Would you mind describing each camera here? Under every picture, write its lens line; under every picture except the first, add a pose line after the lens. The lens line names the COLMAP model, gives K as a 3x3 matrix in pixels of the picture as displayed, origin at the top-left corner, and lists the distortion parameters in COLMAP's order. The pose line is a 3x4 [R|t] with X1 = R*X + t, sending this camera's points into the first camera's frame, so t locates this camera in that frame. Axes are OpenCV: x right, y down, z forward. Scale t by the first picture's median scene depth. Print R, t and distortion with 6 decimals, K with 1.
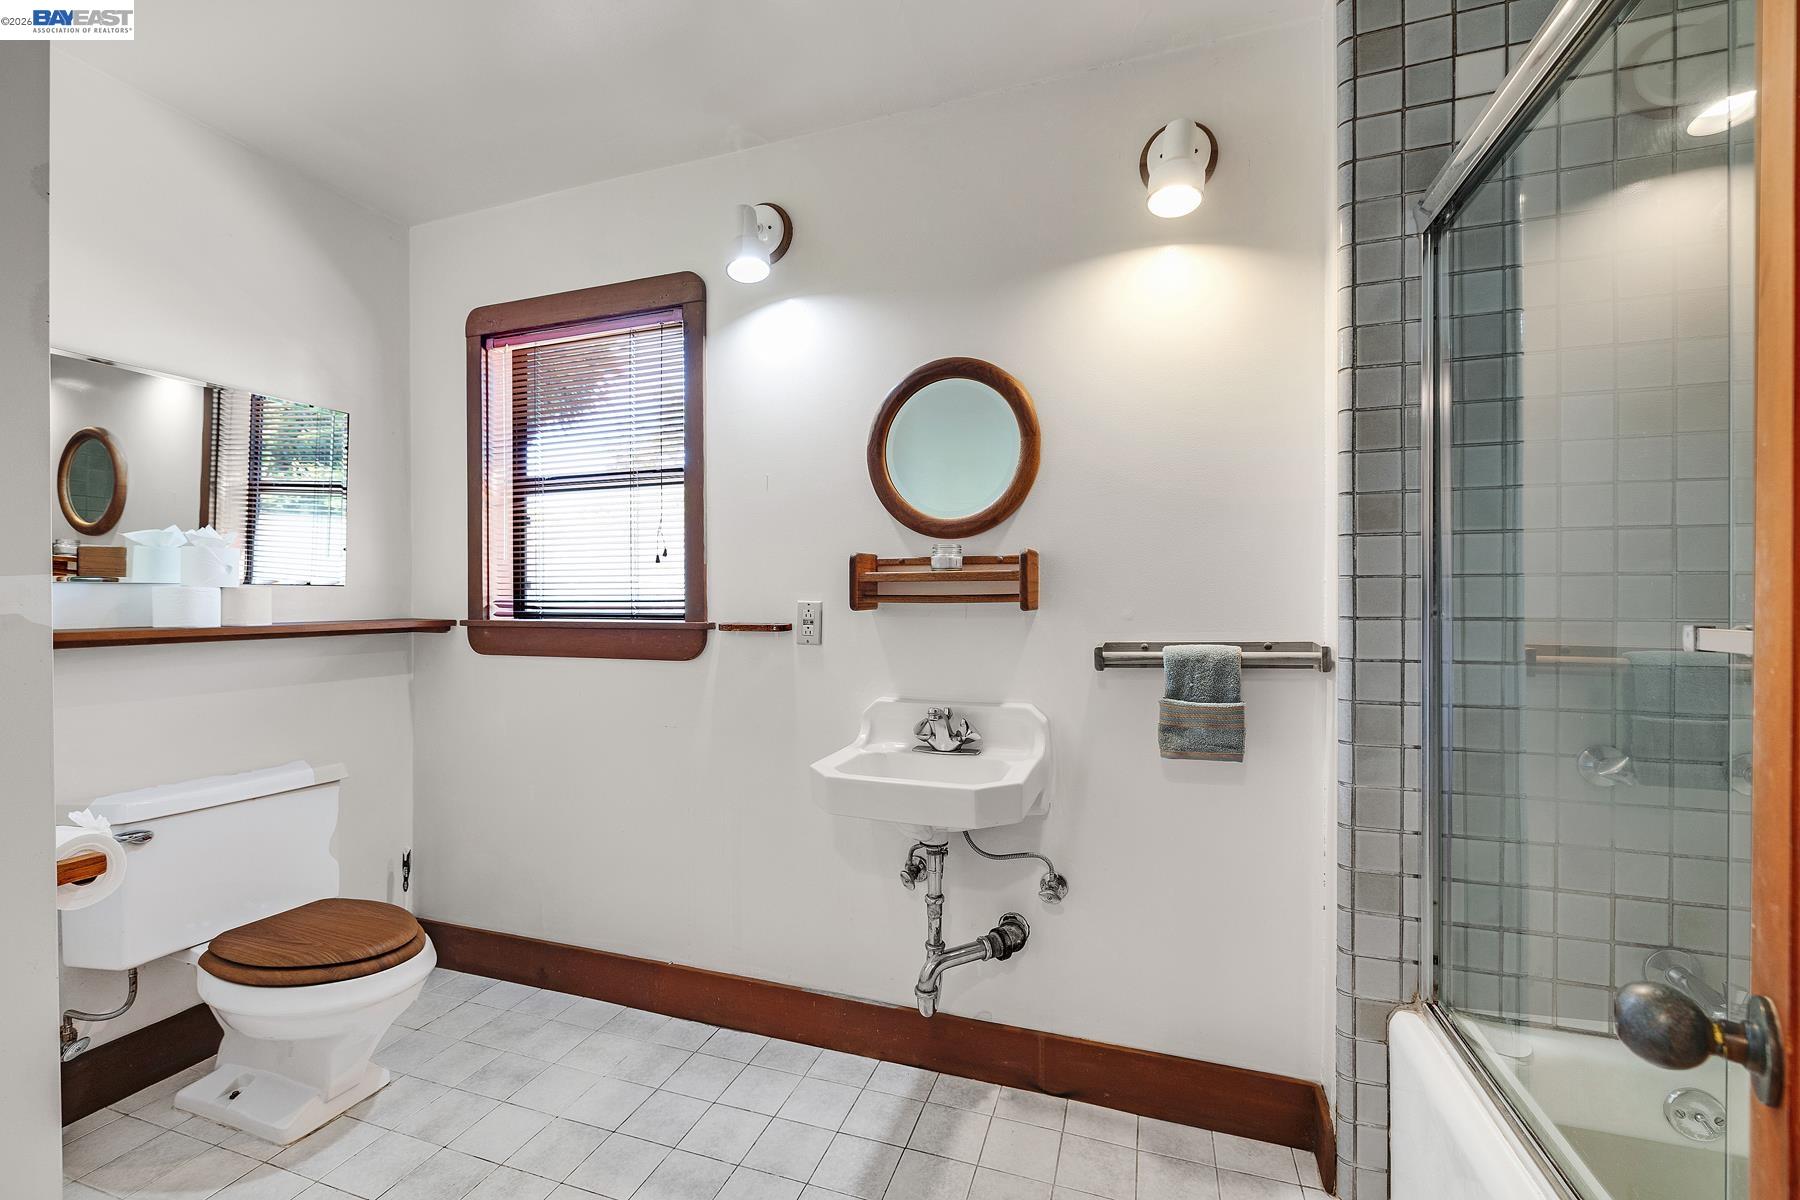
lens RADIAL K [[755.0, 0, 894.8], [0, 755.0, 596.0], [0, 0, 1]] dist [-0.001733, 0.000341]
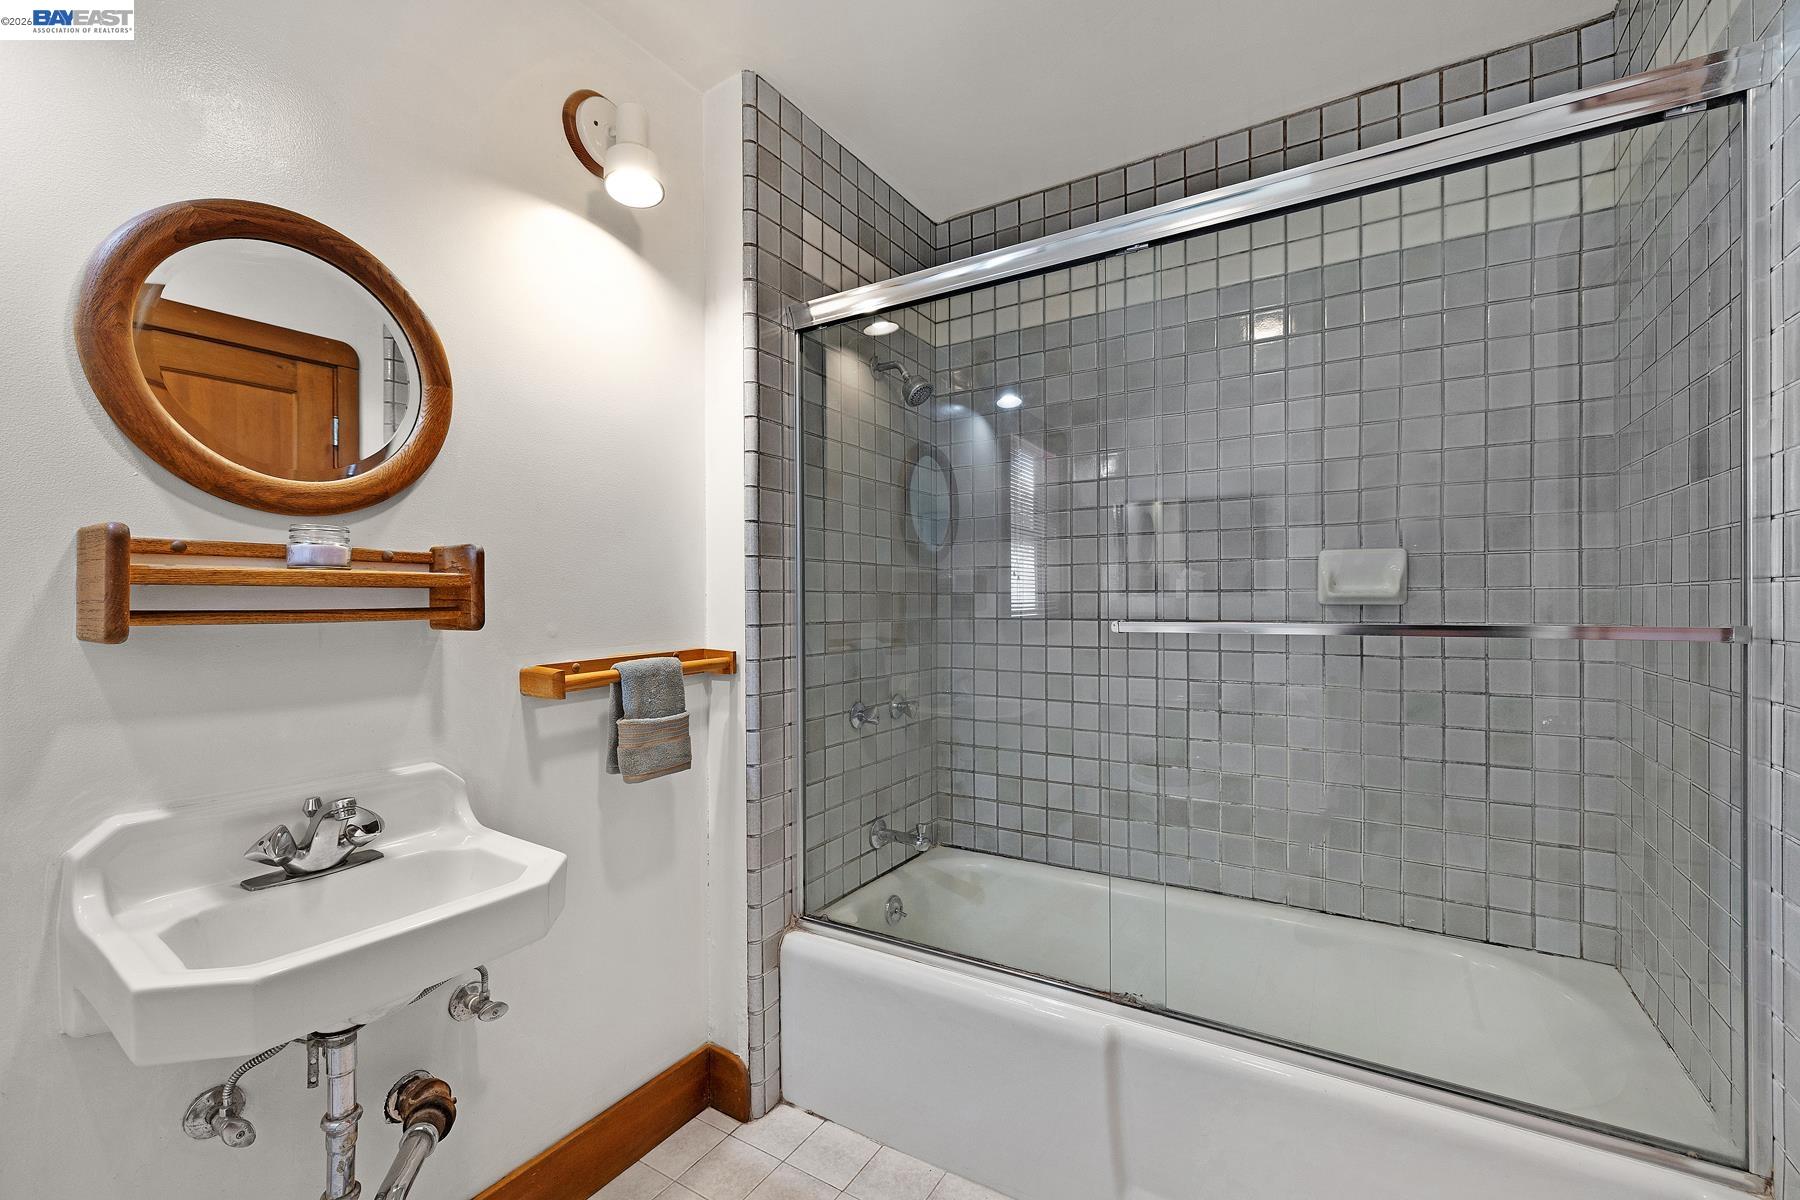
lens RADIAL K [[755.0, 0, 899.8], [0, 755.0, 602.5], [0, 0, 1]] dist [-0.001733, 0.000341]
pose [[0.227373, 0.002281, 0.973805, -0.492335], [0.008688, 0.999953, -0.004371, -0.000476], [-0.973769, 0.009454, 0.227343, 0.489503]]
